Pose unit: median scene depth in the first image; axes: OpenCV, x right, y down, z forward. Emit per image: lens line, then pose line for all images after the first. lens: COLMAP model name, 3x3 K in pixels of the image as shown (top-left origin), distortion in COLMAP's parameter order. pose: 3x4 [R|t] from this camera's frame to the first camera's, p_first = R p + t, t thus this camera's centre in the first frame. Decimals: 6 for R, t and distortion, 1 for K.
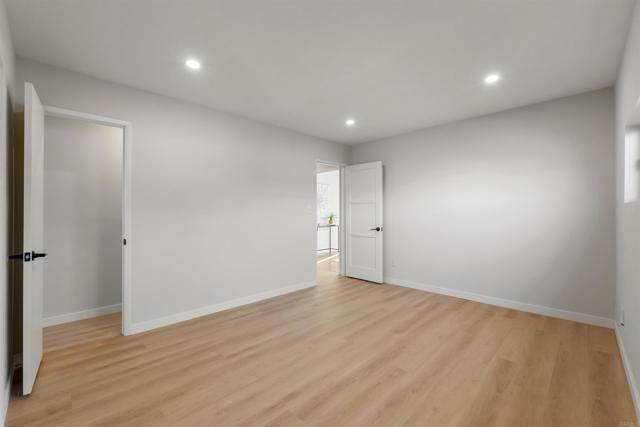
lens RADIAL K [[275.3, 0, 319.5], [0, 275.3, 216.3], [0, 0, 1]] dist [0.002733, 0.000458]
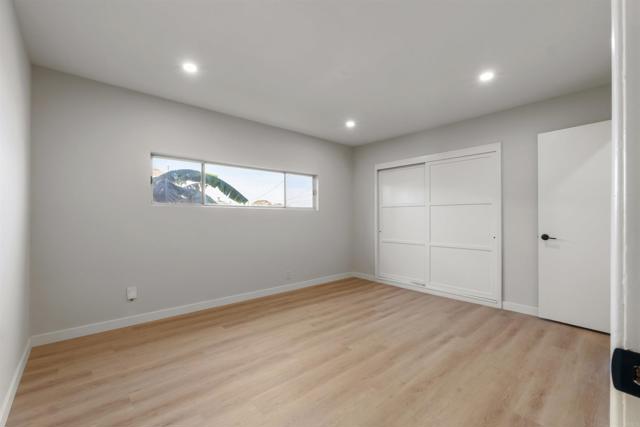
lens RADIAL K [[275.3, 0, 319.5], [0, 275.3, 216.3], [0, 0, 1]] dist [0.002733, 0.000458]
pose [[-0.997768, 0.001666, 0.066753, 0.153890], [0.001910, 0.999992, 0.003594, 0.007032], [-0.066747, 0.003713, -0.997763, 2.251771]]
